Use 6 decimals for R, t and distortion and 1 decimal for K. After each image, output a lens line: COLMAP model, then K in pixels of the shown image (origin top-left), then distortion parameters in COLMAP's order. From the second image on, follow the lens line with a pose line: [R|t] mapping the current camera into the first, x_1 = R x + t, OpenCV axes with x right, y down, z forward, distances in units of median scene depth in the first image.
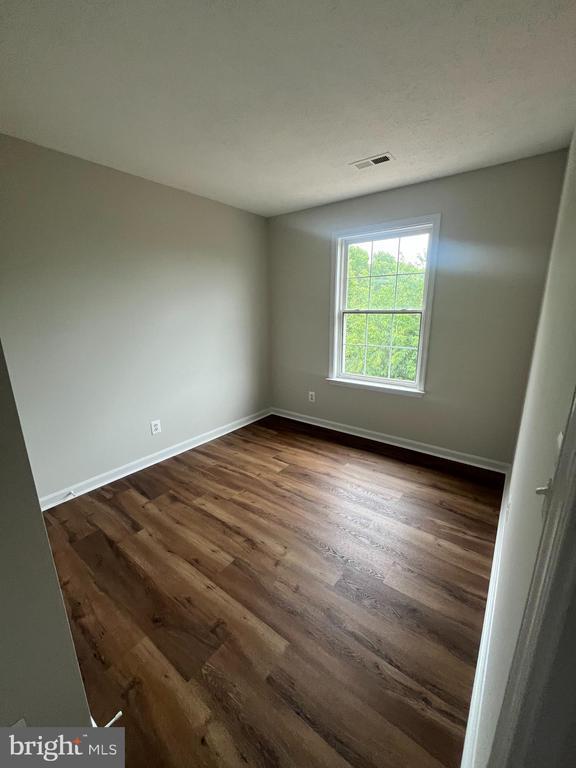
lens RADIAL K [[308.6, 0, 288.2], [0, 308.6, 385.0], [0, 0, 1]] dist [0.001016, -0.000168]
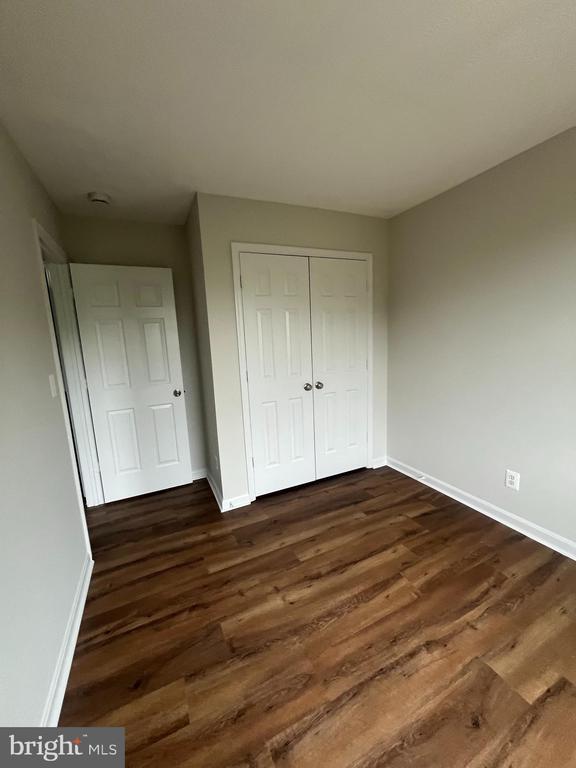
lens RADIAL K [[308.6, 0, 288.1], [0, 308.6, 383.8], [0, 0, 1]] dist [0.001016, -0.000168]
pose [[-0.456125, 0.173917, -0.872756, 0.517177], [-0.168872, 0.945983, 0.276766, -0.238785], [0.873746, 0.273624, -0.402117, 0.932077]]
